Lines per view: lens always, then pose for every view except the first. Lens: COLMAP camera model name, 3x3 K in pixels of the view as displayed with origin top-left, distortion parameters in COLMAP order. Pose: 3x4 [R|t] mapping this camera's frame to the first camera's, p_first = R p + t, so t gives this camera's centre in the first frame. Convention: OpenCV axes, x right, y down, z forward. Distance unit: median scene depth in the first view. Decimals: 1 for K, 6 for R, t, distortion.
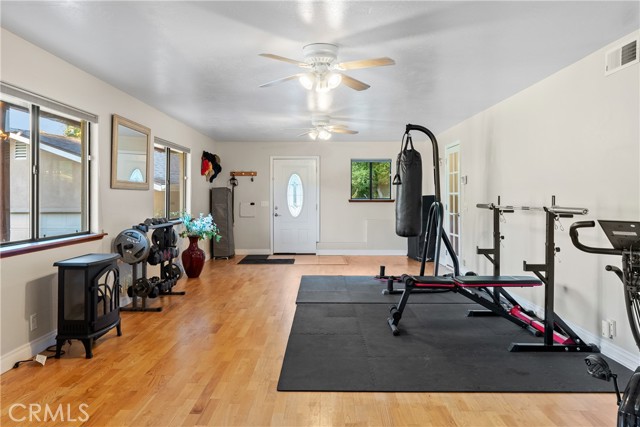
lens RADIAL K [[500.0, 0, 320.3], [0, 500.0, 211.4], [0, 0, 1]] dist [0.000620, -0.000285]
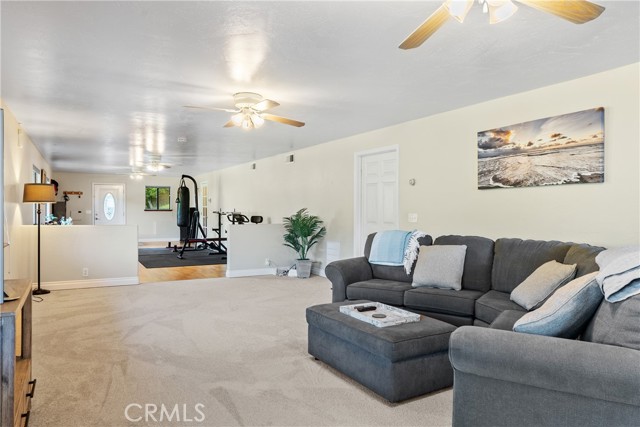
lens RADIAL K [[421.1, 0, 320.6], [0, 421.1, 212.6], [0, 0, 1]] dist [0.002354, -0.000080]
pose [[0.869586, 0.000055, 0.493782, -0.188601], [0.008135, 0.999863, -0.014437, 0.018684], [-0.493715, 0.016571, 0.869466, -0.802930]]
